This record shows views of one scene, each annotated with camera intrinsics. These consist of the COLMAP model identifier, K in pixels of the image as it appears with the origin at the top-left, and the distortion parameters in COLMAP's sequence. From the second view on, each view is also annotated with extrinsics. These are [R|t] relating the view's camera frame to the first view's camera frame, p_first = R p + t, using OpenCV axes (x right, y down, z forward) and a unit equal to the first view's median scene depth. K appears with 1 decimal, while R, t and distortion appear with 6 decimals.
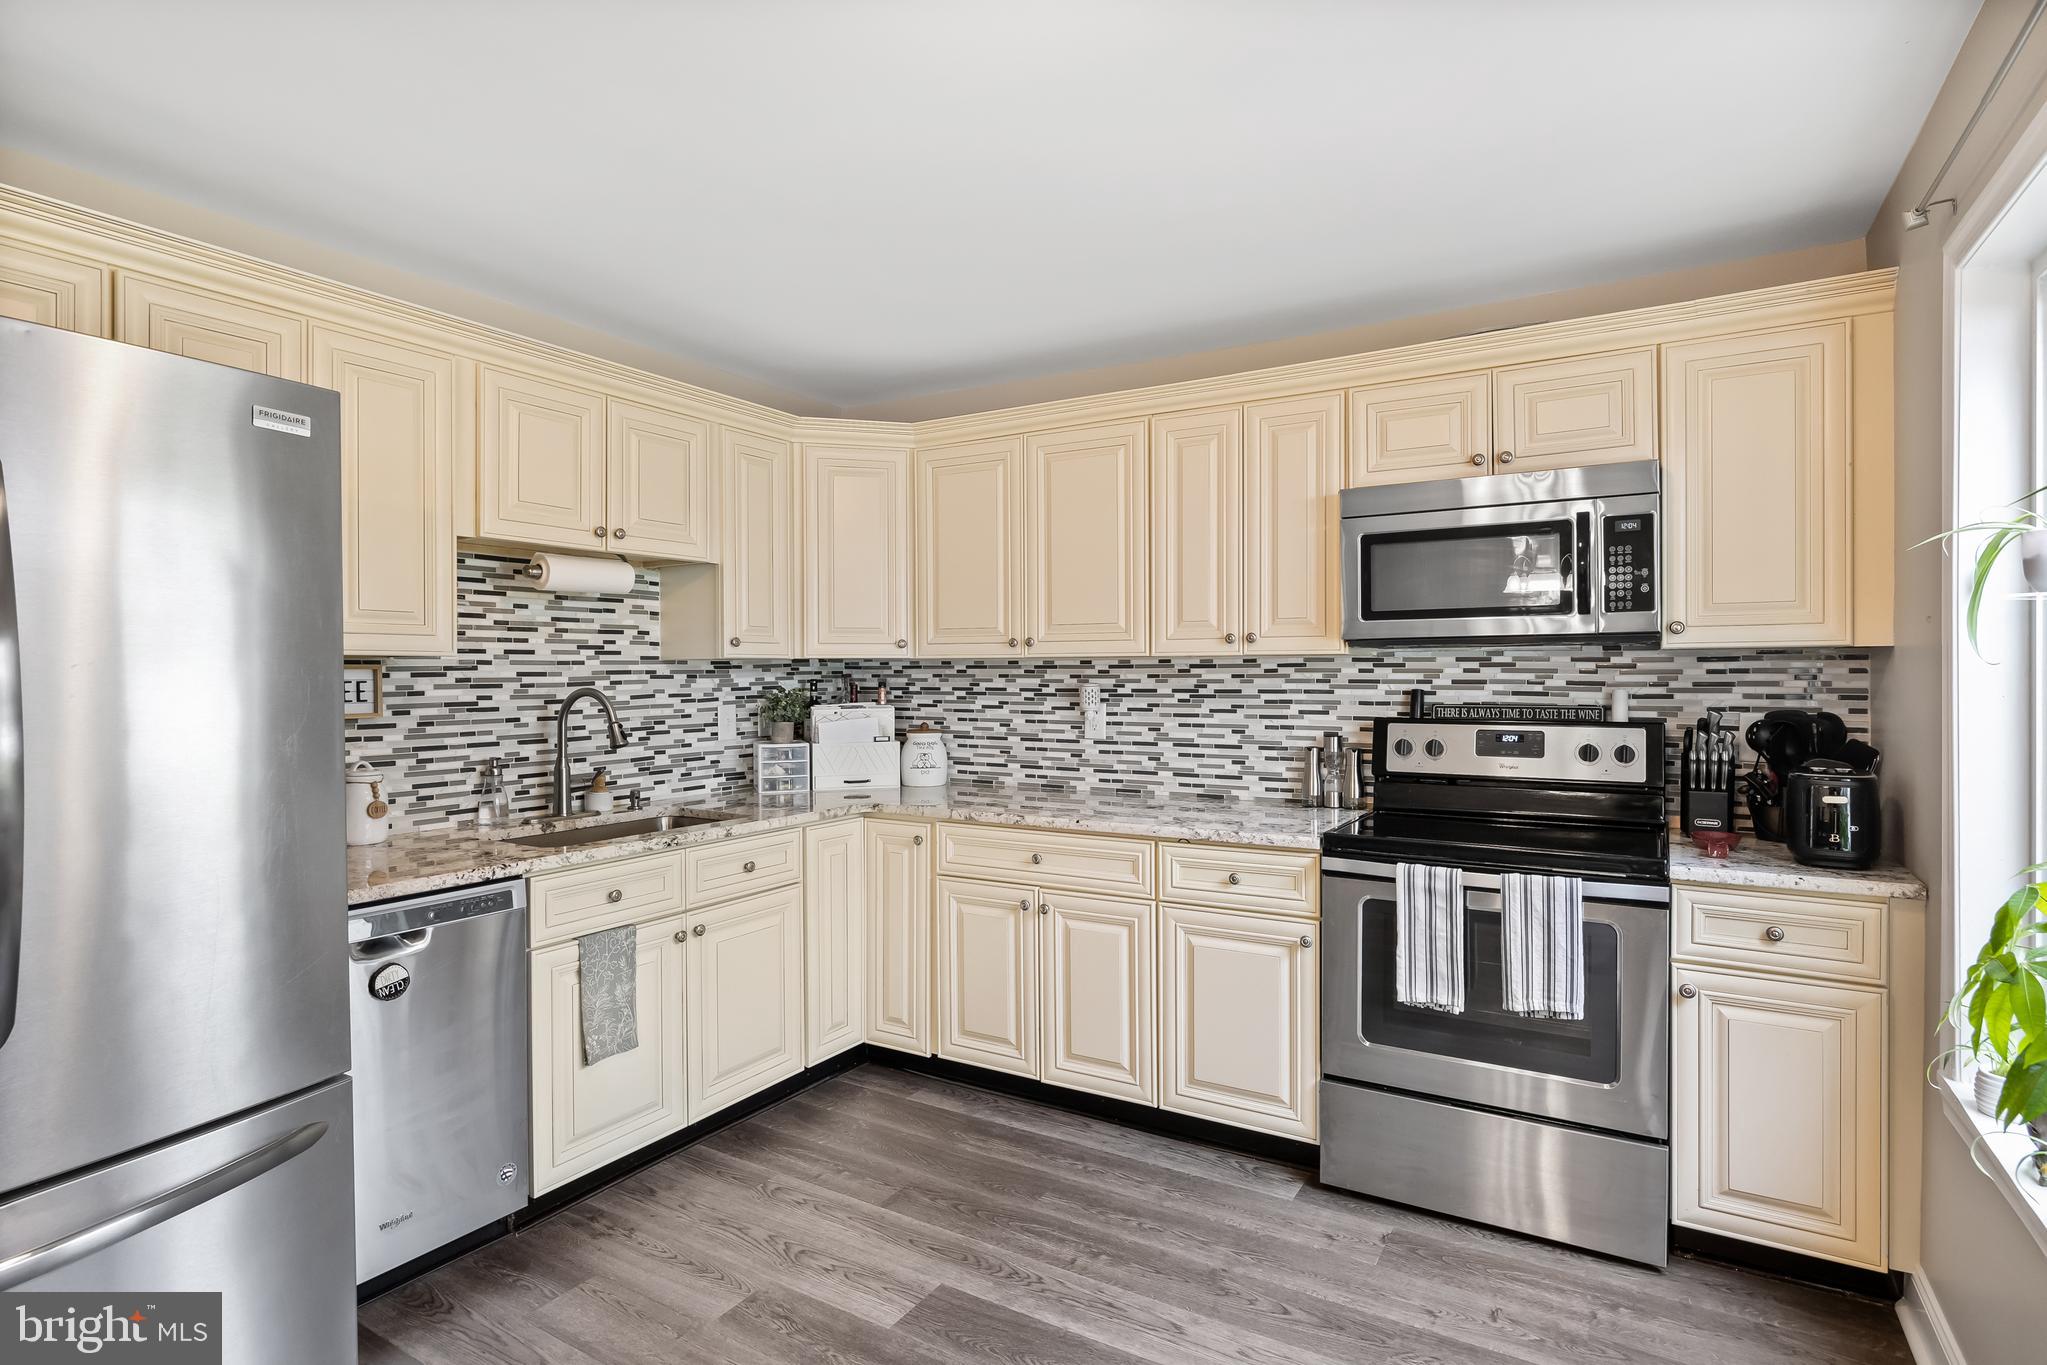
lens RADIAL K [[1049.6, 0, 1024.1], [0, 1049.6, 678.8], [0, 0, 1]] dist [-0.006104, -0.000640]
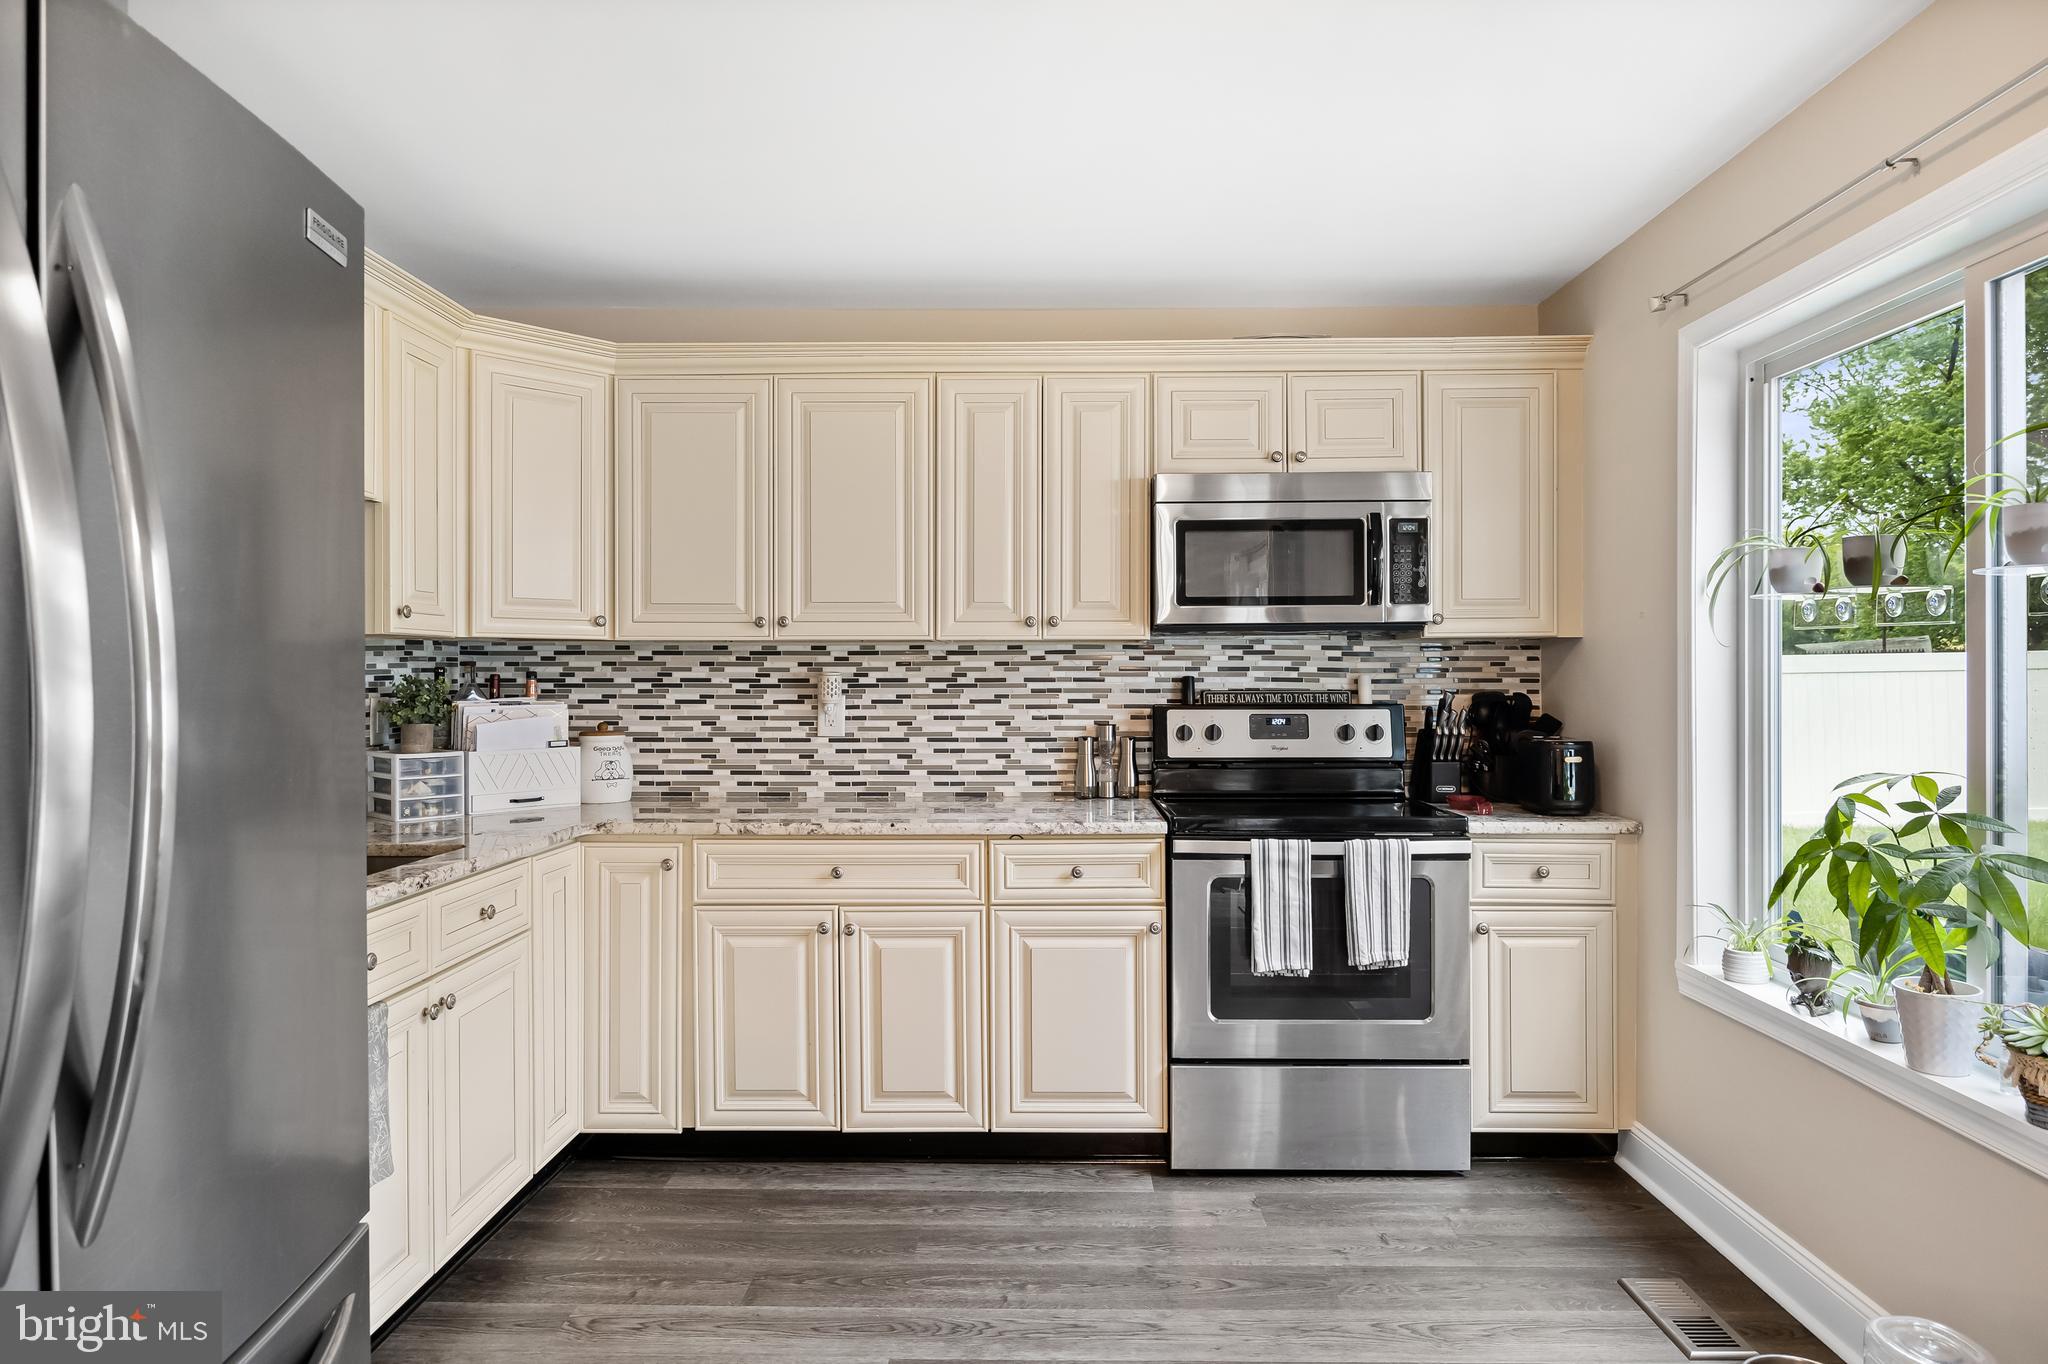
lens RADIAL K [[1231.6, 0, 1024.9], [0, 1231.6, 678.9], [0, 0, 1]] dist [-0.004363, 0.001437]
pose [[0.862133, 0.001296, 0.506680, -0.396324], [0.002374, 0.999975, -0.006597, 0.021719], [-0.506676, 0.006891, 0.862109, 0.056863]]
